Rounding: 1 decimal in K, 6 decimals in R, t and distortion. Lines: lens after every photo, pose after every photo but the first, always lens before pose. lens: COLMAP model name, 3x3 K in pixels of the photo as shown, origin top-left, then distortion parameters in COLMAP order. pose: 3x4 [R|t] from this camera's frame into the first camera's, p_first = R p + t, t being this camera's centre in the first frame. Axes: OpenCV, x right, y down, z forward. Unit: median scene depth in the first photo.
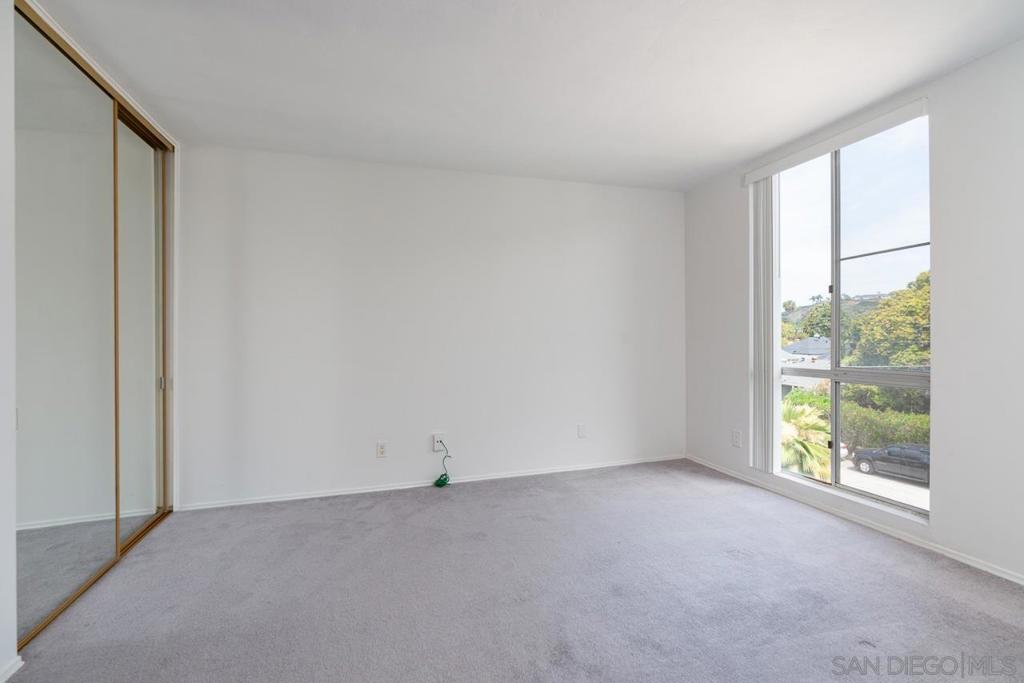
lens RADIAL K [[464.1, 0, 509.9], [0, 464.1, 337.3], [0, 0, 1]] dist [-0.000561, 0.000291]
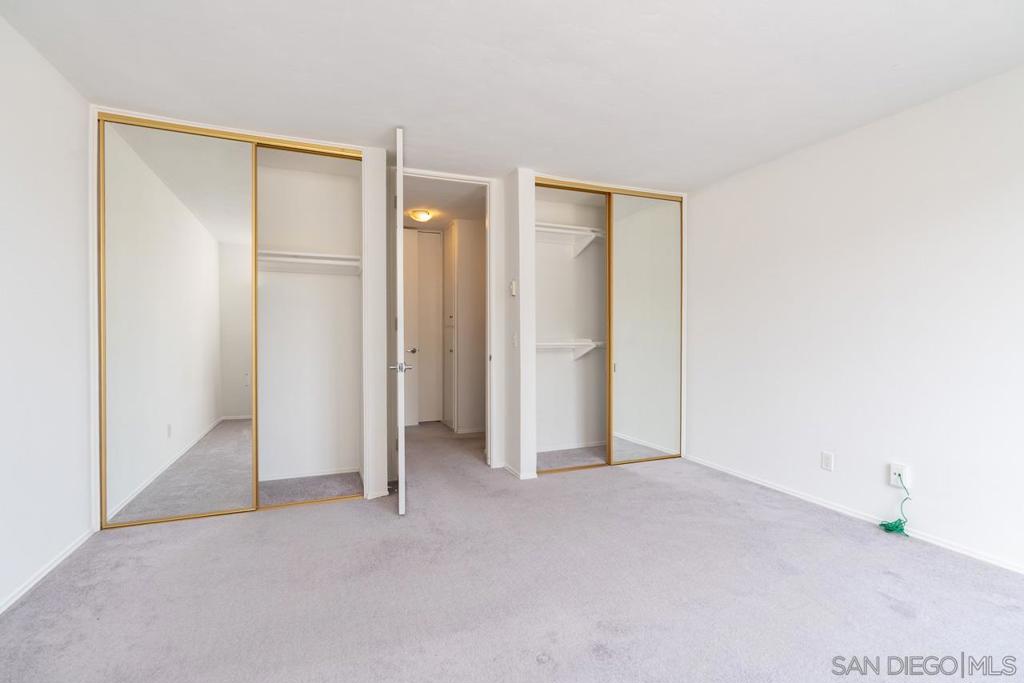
lens RADIAL K [[464.1, 0, 509.9], [0, 464.1, 337.3], [0, 0, 1]] dist [-0.000561, 0.000291]
pose [[0.074142, 0.014549, -0.997142, 0.572692], [0.003092, 0.999885, 0.014819, -0.013896], [0.997243, -0.004182, 0.074089, 0.321873]]
